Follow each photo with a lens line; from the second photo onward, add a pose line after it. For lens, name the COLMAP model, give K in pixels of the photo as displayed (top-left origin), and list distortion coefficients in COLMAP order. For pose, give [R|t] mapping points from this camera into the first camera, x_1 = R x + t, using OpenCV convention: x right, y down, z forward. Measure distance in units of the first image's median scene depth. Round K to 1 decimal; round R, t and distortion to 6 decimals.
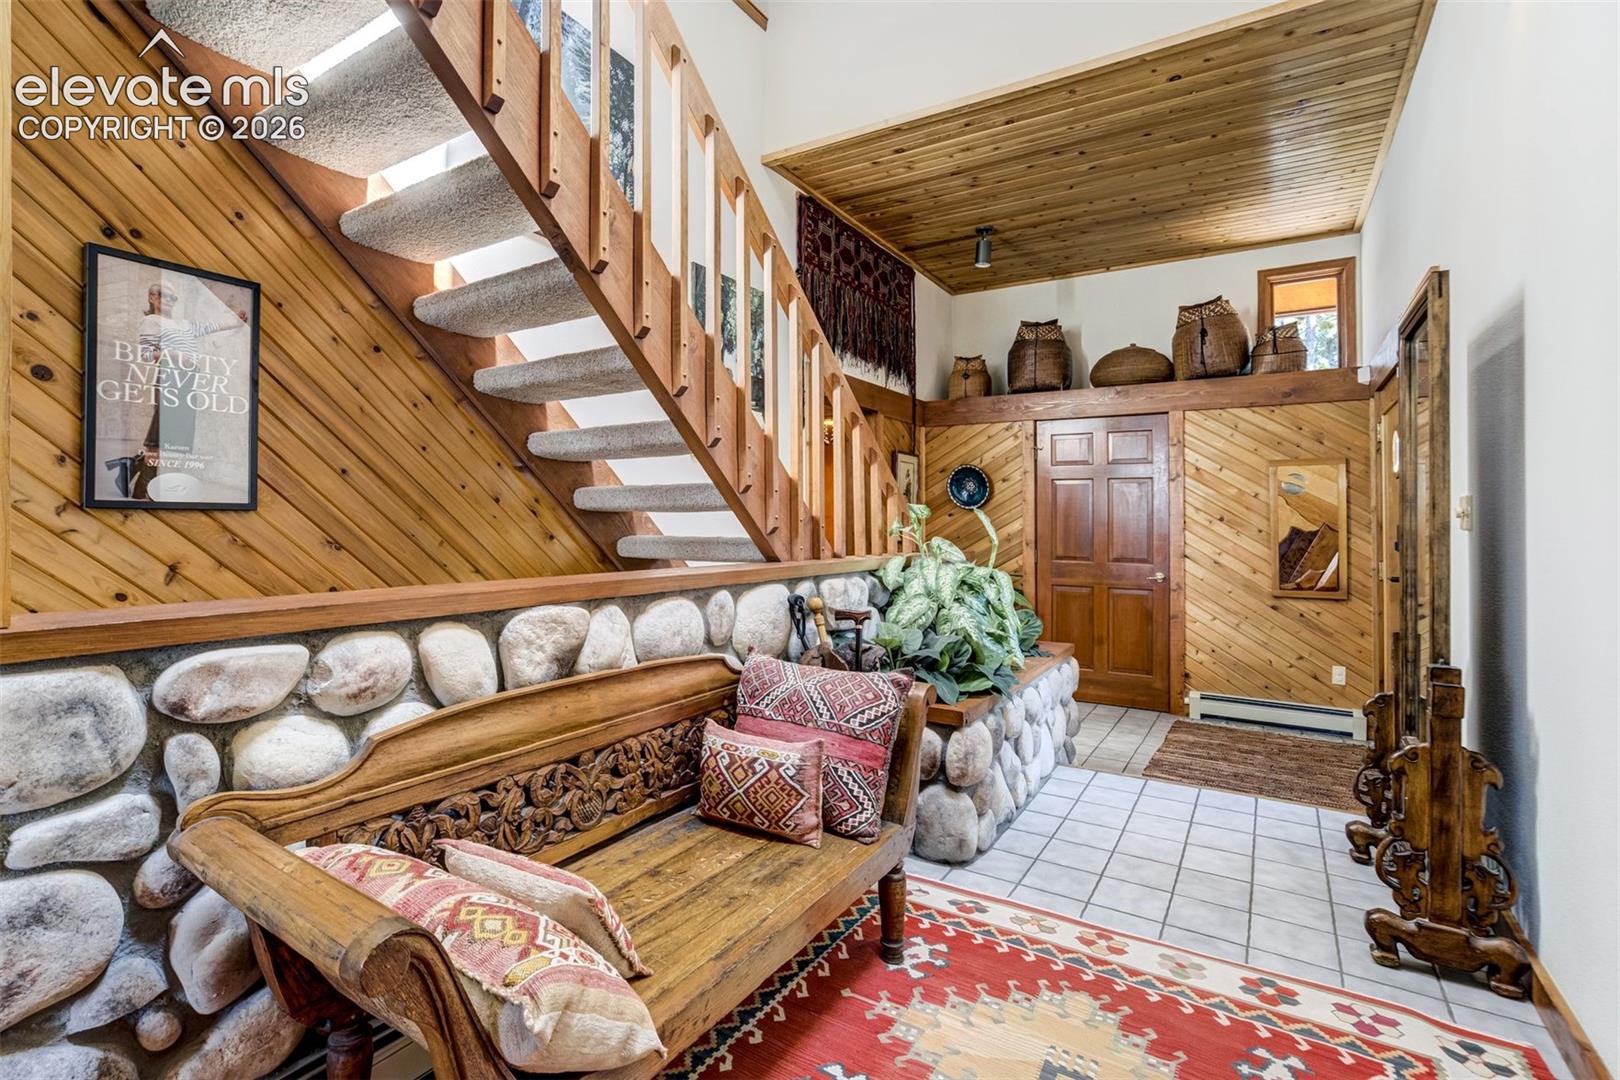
lens RADIAL K [[759.7, 0, 806.1], [0, 759.7, 510.6], [0, 0, 1]] dist [-0.025277, 0.013998]
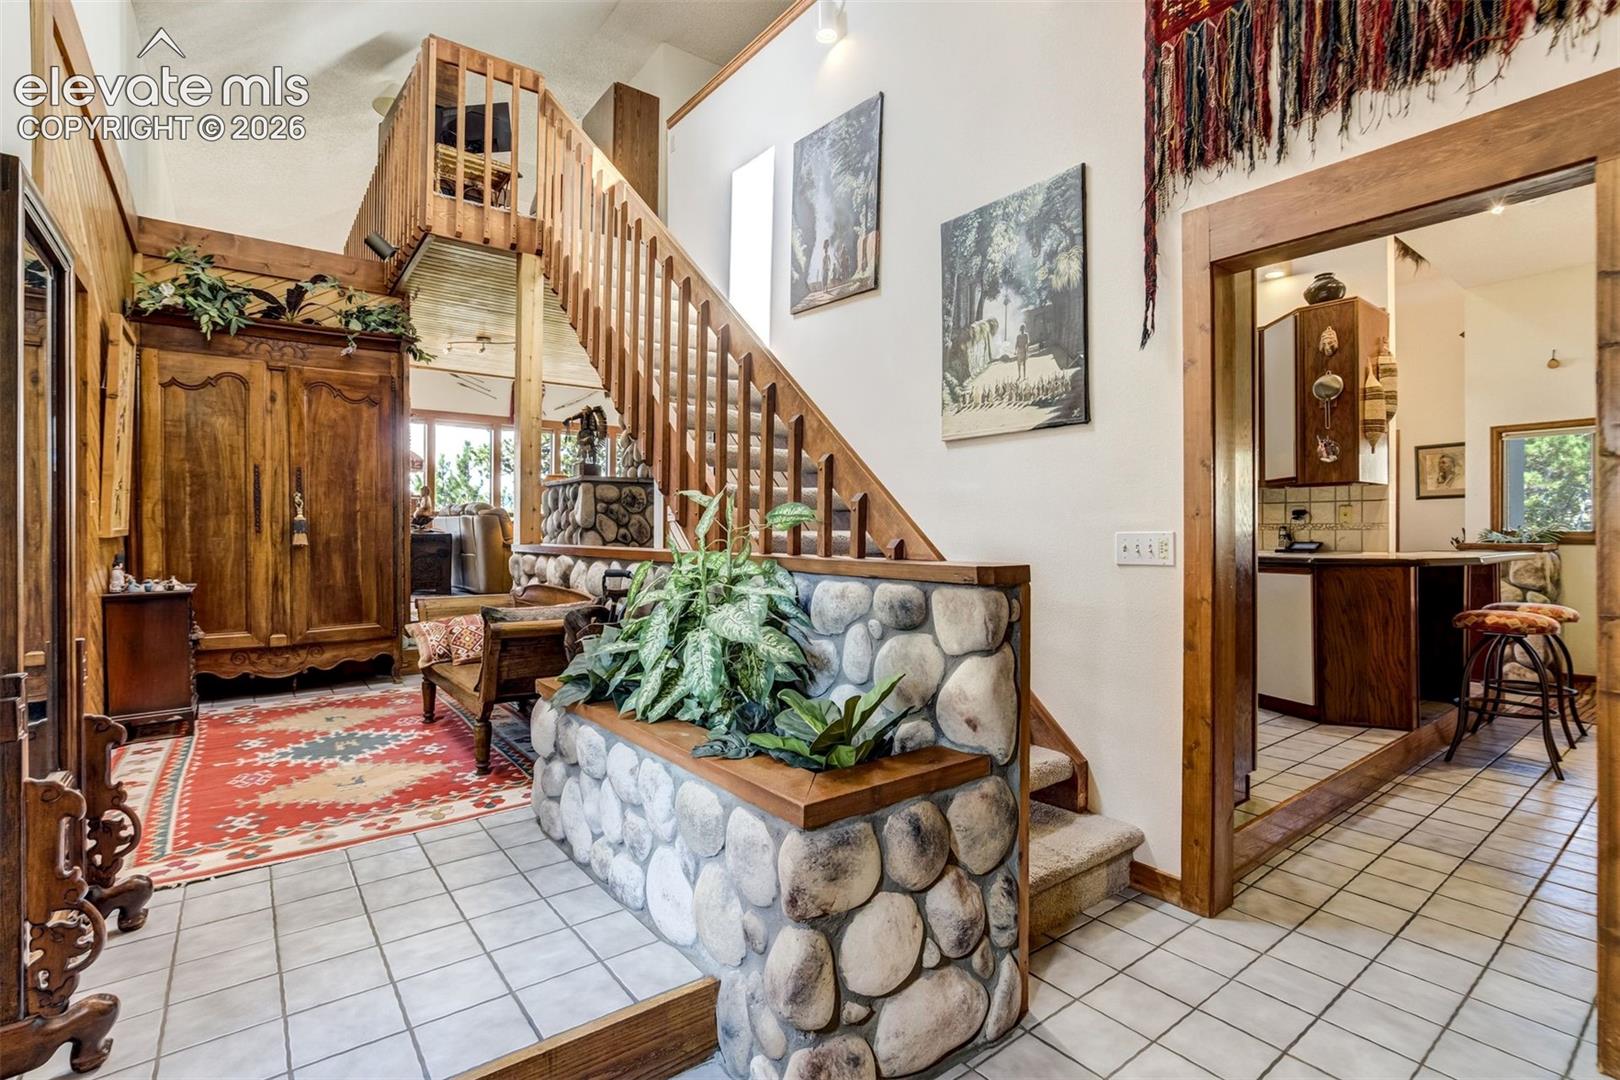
lens RADIAL K [[737.9, 0, 805.3], [0, 737.9, 547.4], [0, 0, 1]] dist [-0.048002, 0.031043]
pose [[-0.343343, 0.013900, -0.939107, 1.328993], [0.011740, 0.999876, 0.010507, 0.069410], [0.939137, -0.007418, -0.343463, 2.132139]]
